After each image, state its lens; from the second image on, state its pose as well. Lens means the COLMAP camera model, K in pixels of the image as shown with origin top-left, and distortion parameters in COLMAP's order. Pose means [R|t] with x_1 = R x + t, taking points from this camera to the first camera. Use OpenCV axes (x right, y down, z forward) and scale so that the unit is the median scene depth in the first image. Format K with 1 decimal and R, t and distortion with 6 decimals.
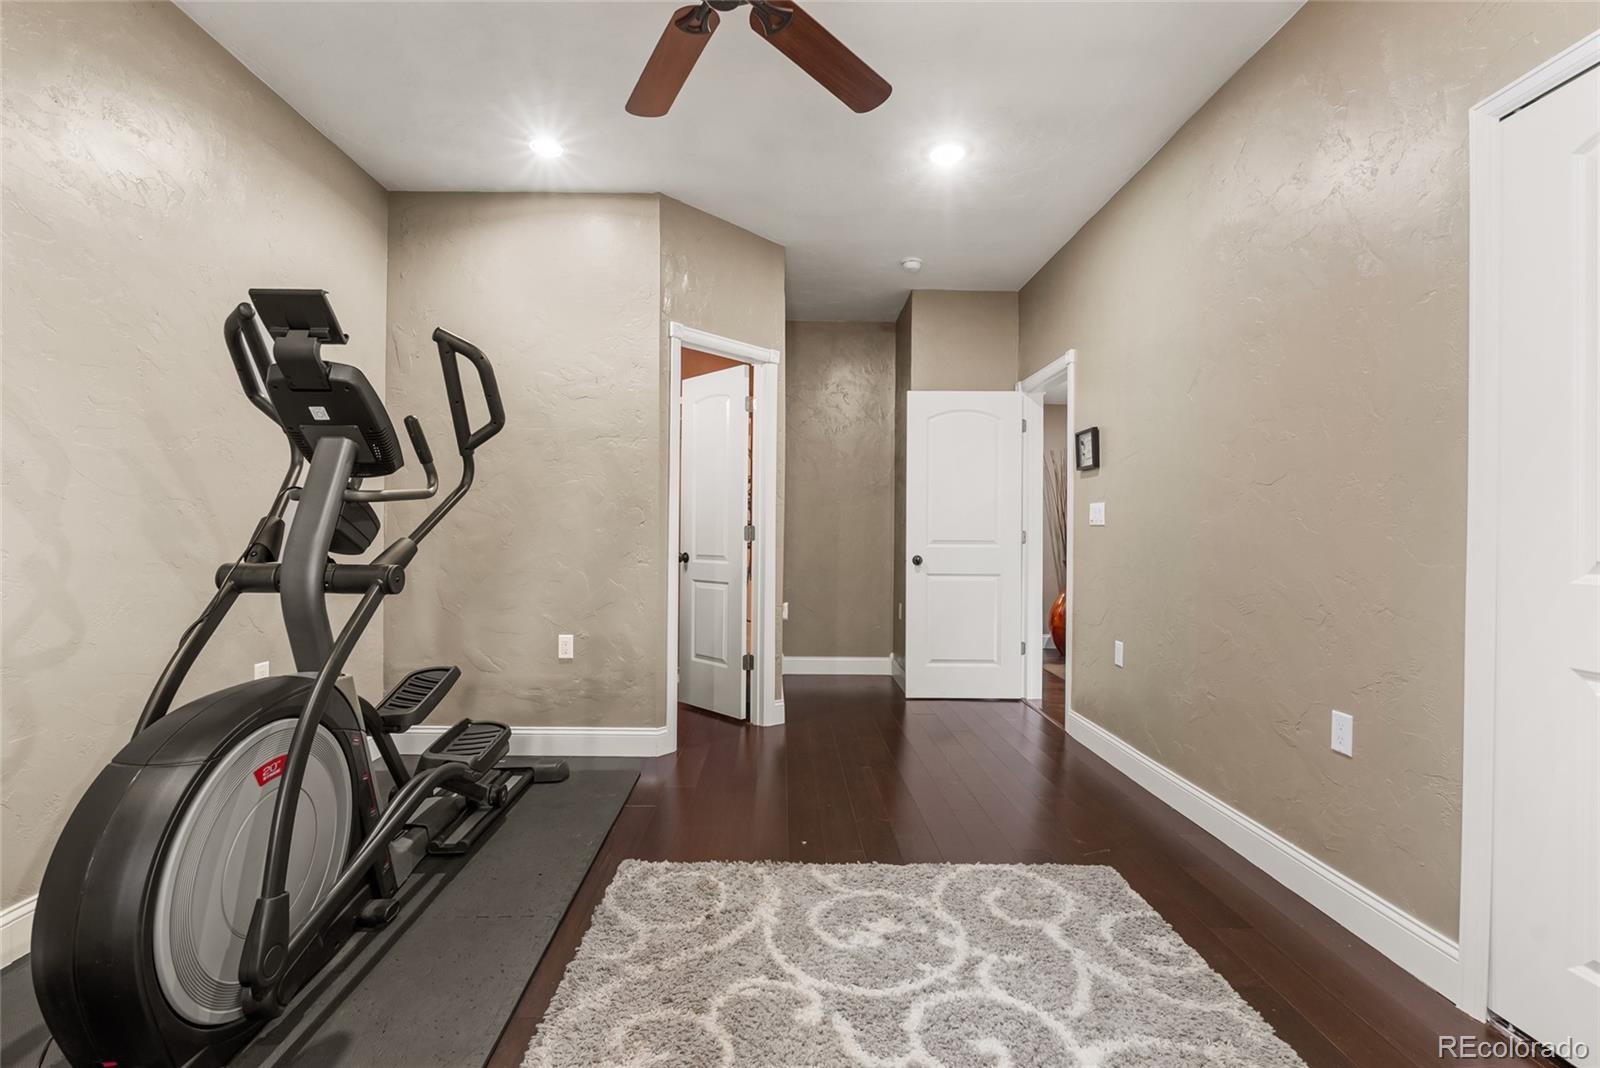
lens RADIAL K [[707.6, 0, 801.5], [0, 707.6, 536.2], [0, 0, 1]] dist [-0.005925, 0.000649]
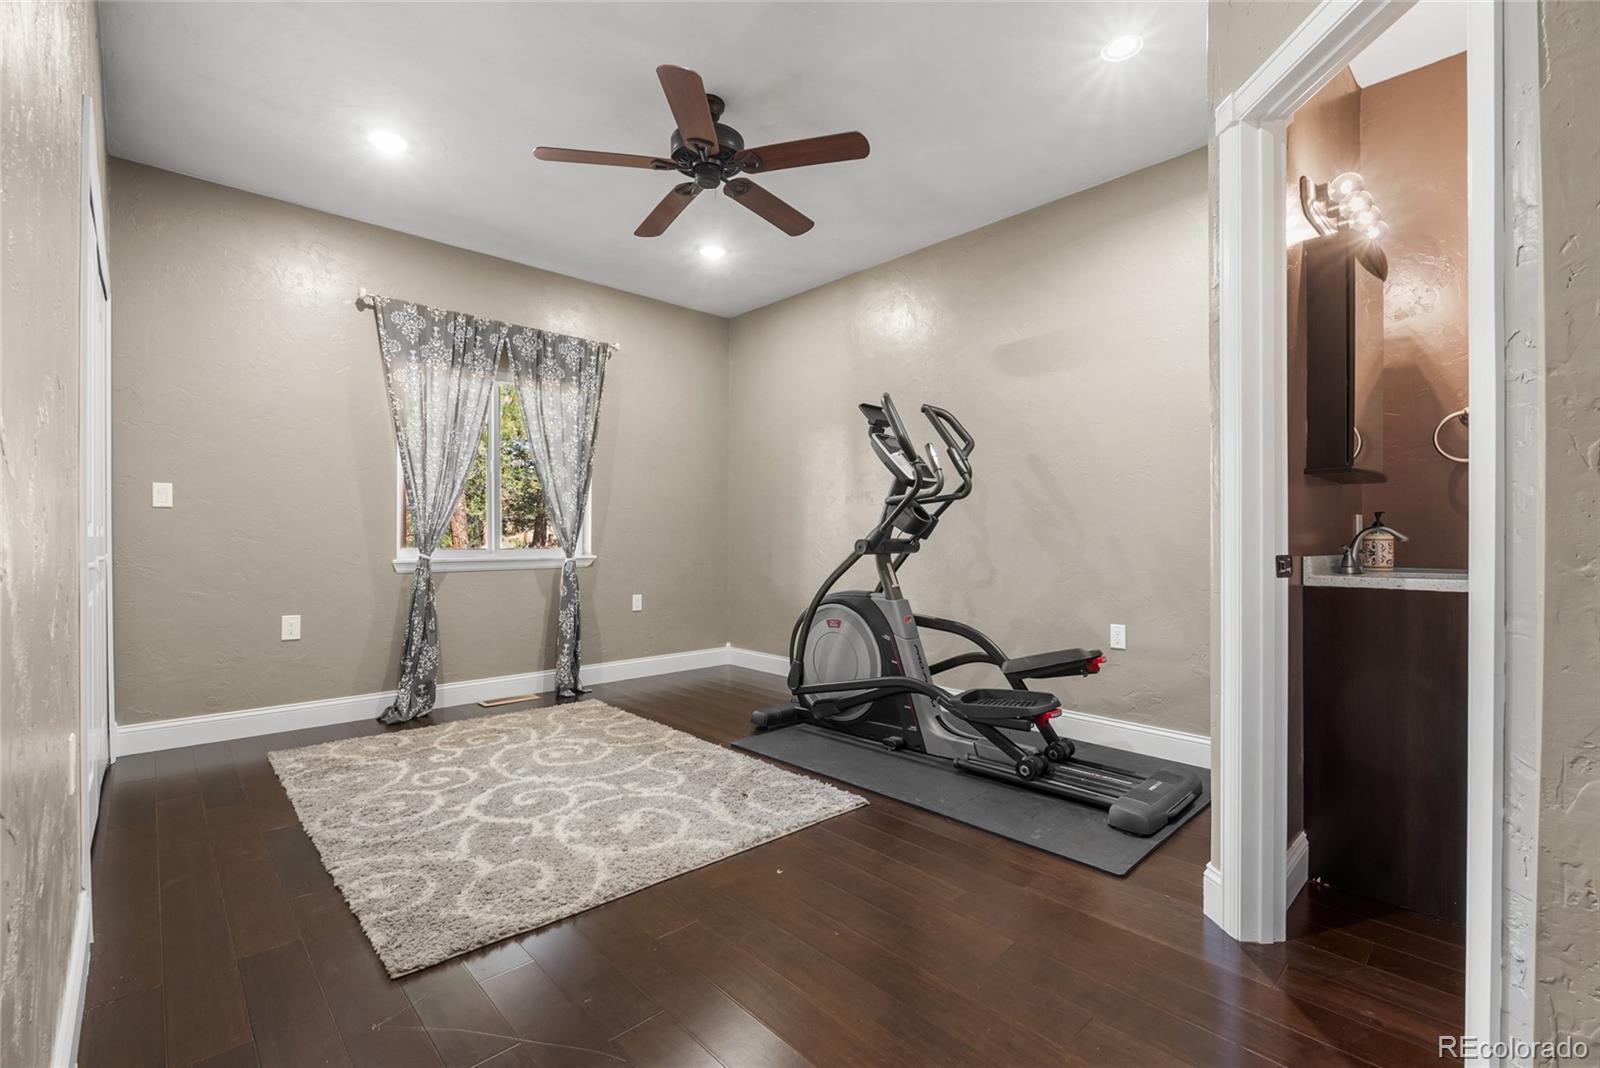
lens RADIAL K [[707.6, 0, 801.5], [0, 707.6, 536.2], [0, 0, 1]] dist [-0.005925, 0.000649]
pose [[-0.747595, -0.011831, -0.664049, 0.759983], [-0.015851, 0.999874, 0.000032, 0.034598], [0.663965, 0.010549, -0.747689, 2.255176]]
